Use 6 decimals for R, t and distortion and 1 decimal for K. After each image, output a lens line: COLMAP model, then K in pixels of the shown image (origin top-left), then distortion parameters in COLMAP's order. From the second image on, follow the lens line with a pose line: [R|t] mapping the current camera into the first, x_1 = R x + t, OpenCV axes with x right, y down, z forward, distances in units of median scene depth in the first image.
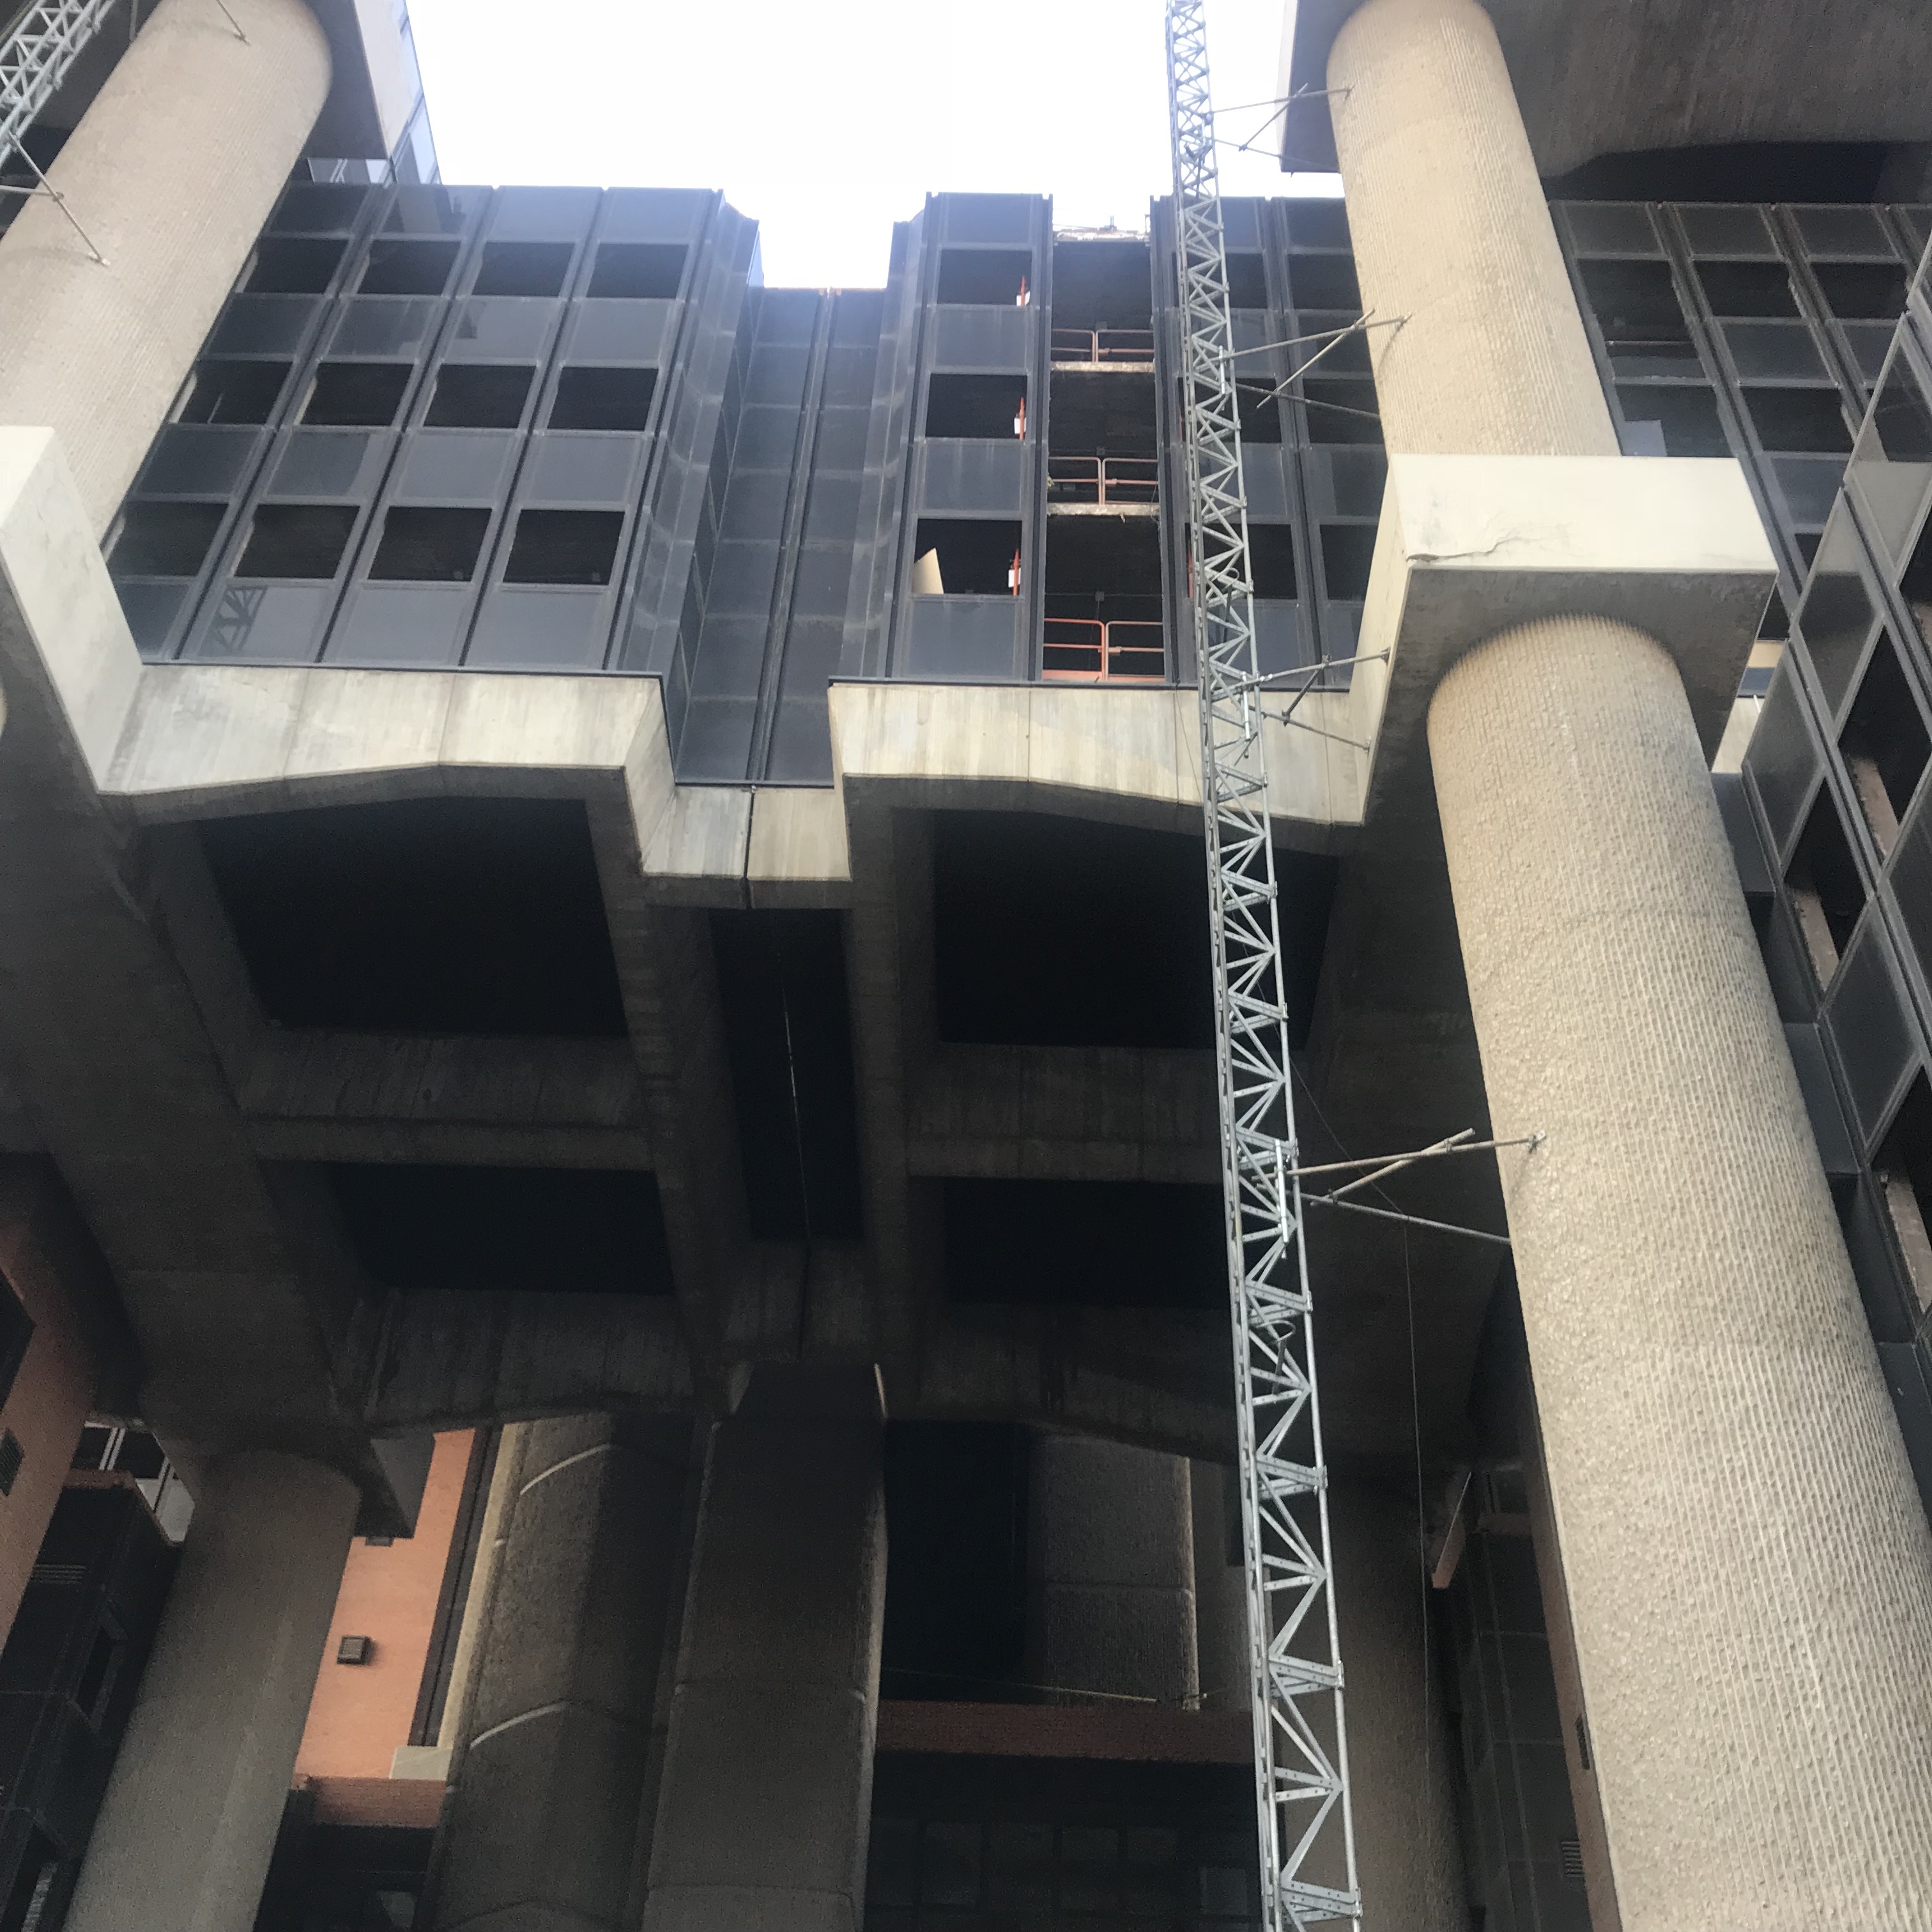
lens RADIAL K [[2118.7, 0, 966.0], [0, 2118.7, 966.0], [0, 0, 1]] dist [0.105442, -0.324377]
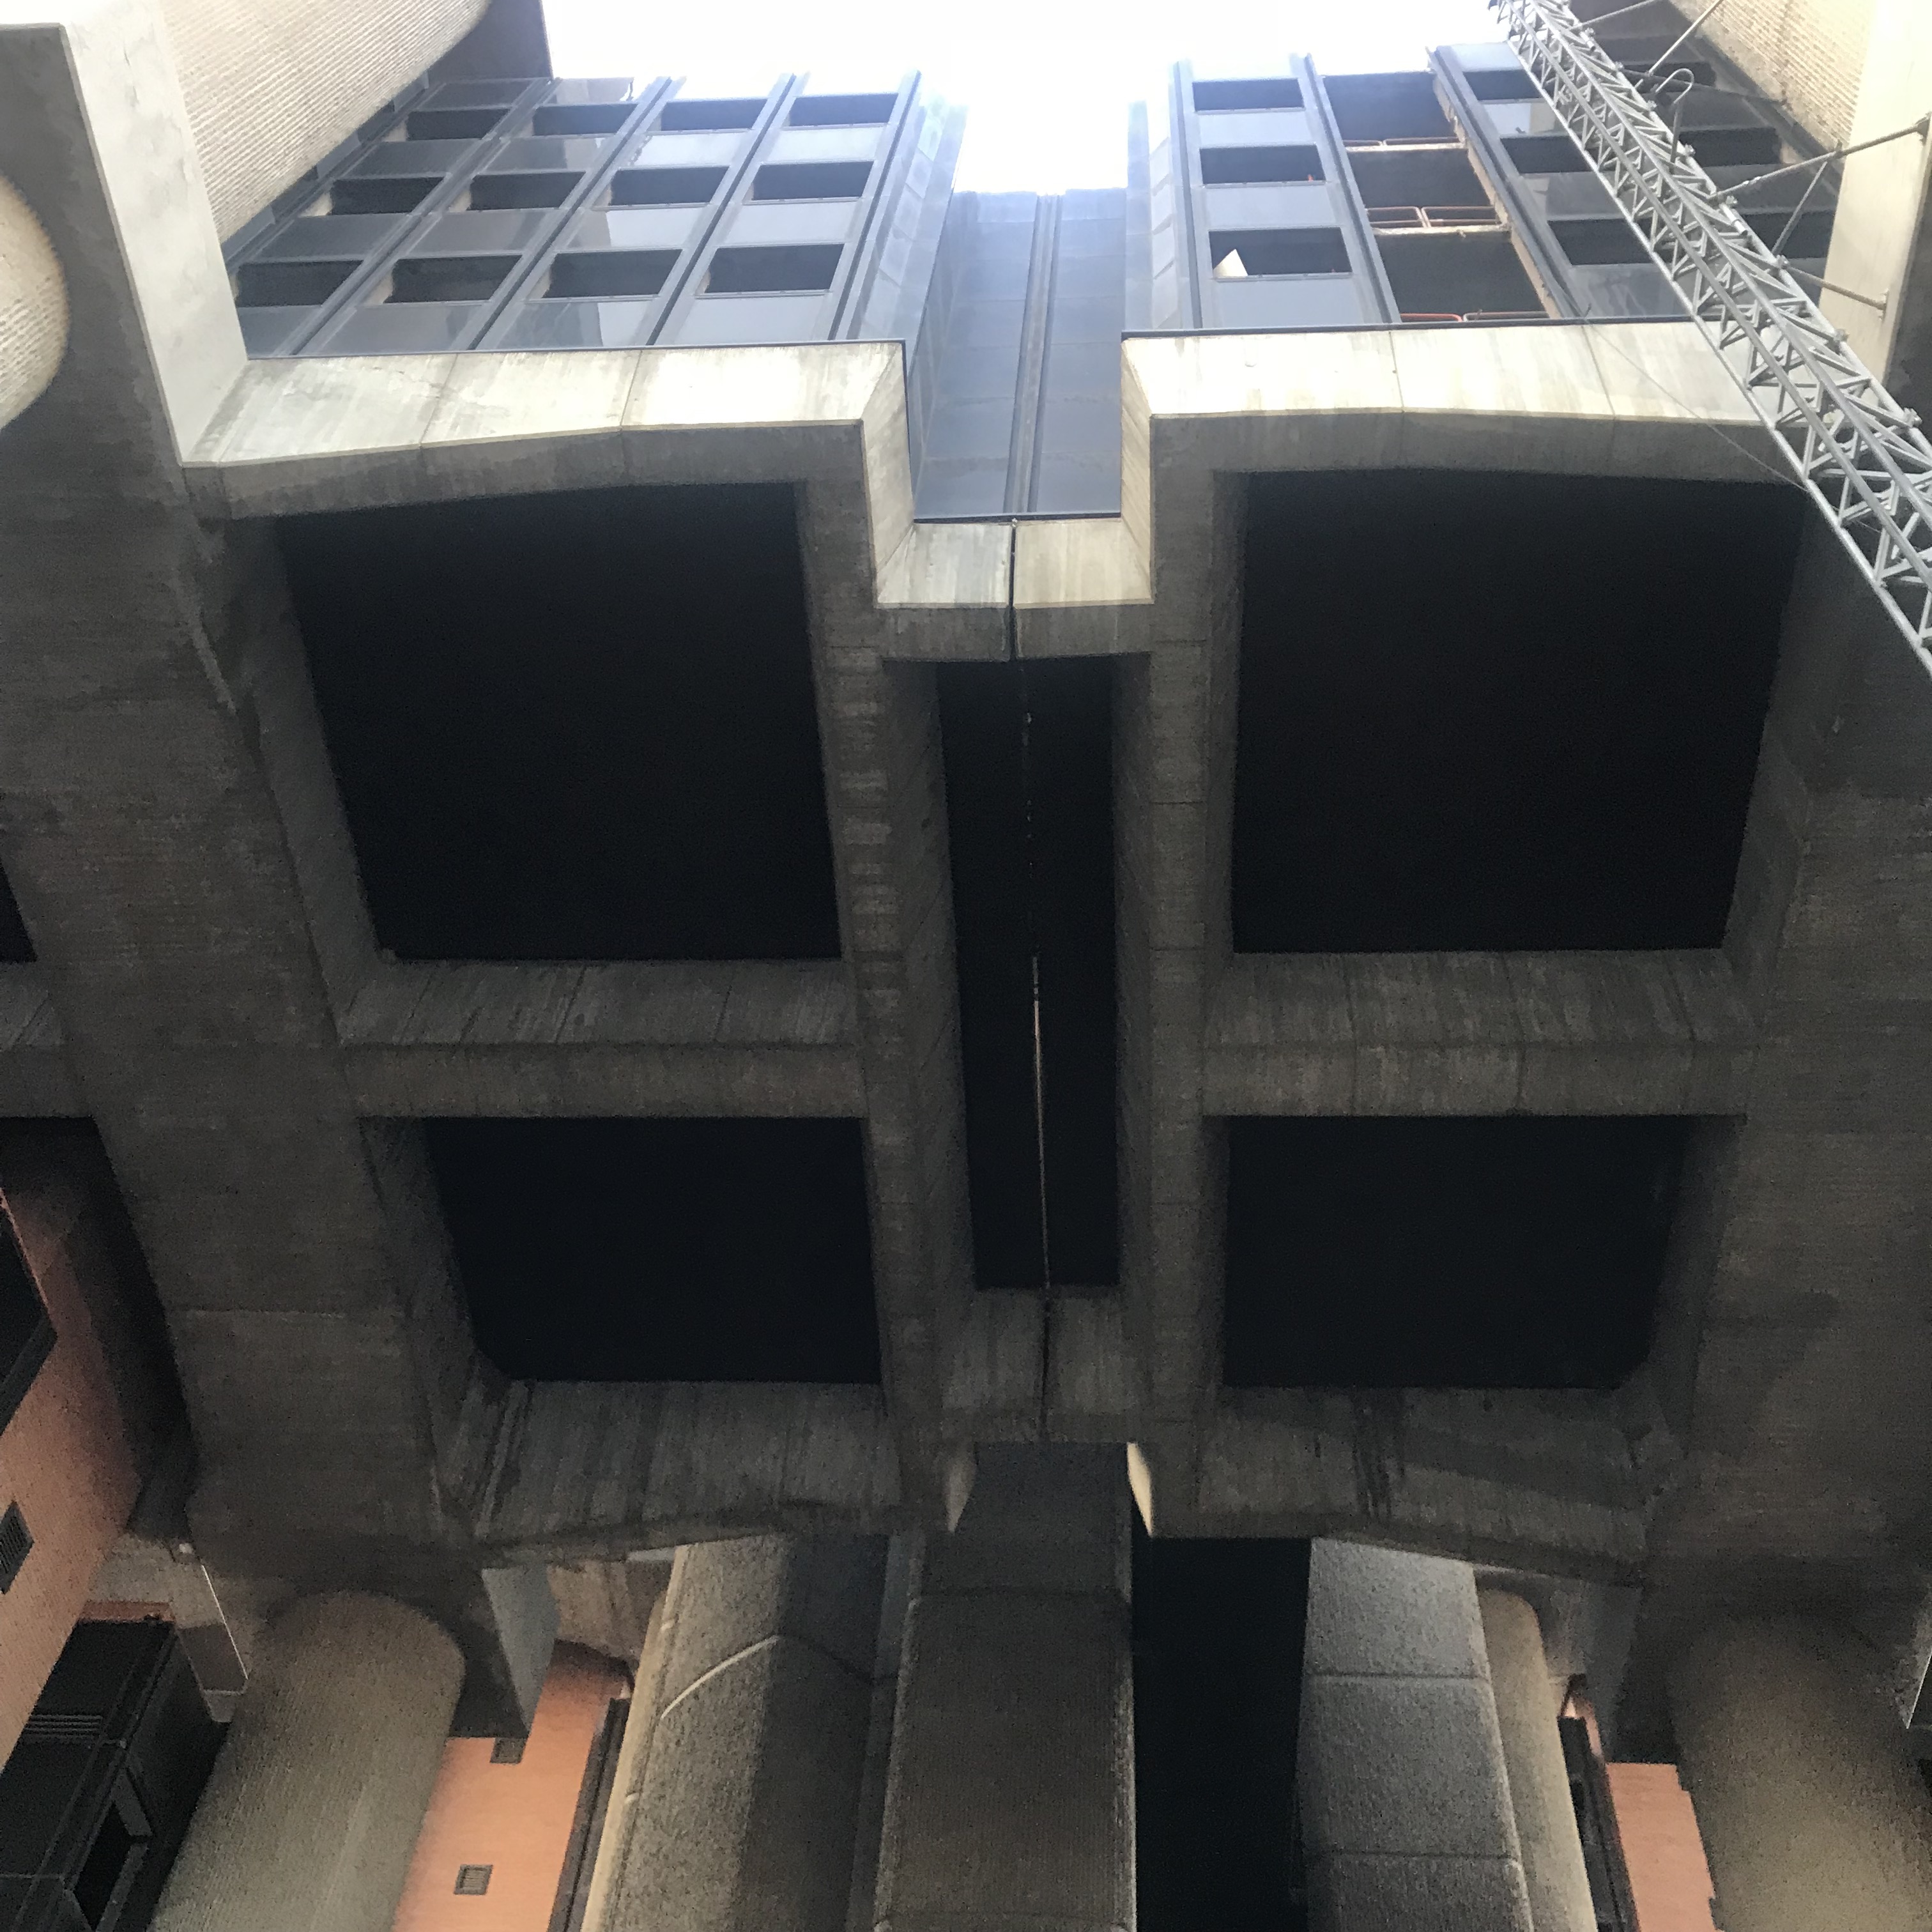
lens RADIAL K [[2149.1, 0, 966.0], [0, 2149.1, 966.0], [0, 0, 1]] dist [0.007449, 0.008414]
pose [[0.998691, -0.023692, -0.045332, -0.083946], [0.013157, 0.975428, -0.219924, 0.237596], [0.049429, 0.219039, 0.974463, 0.267811]]
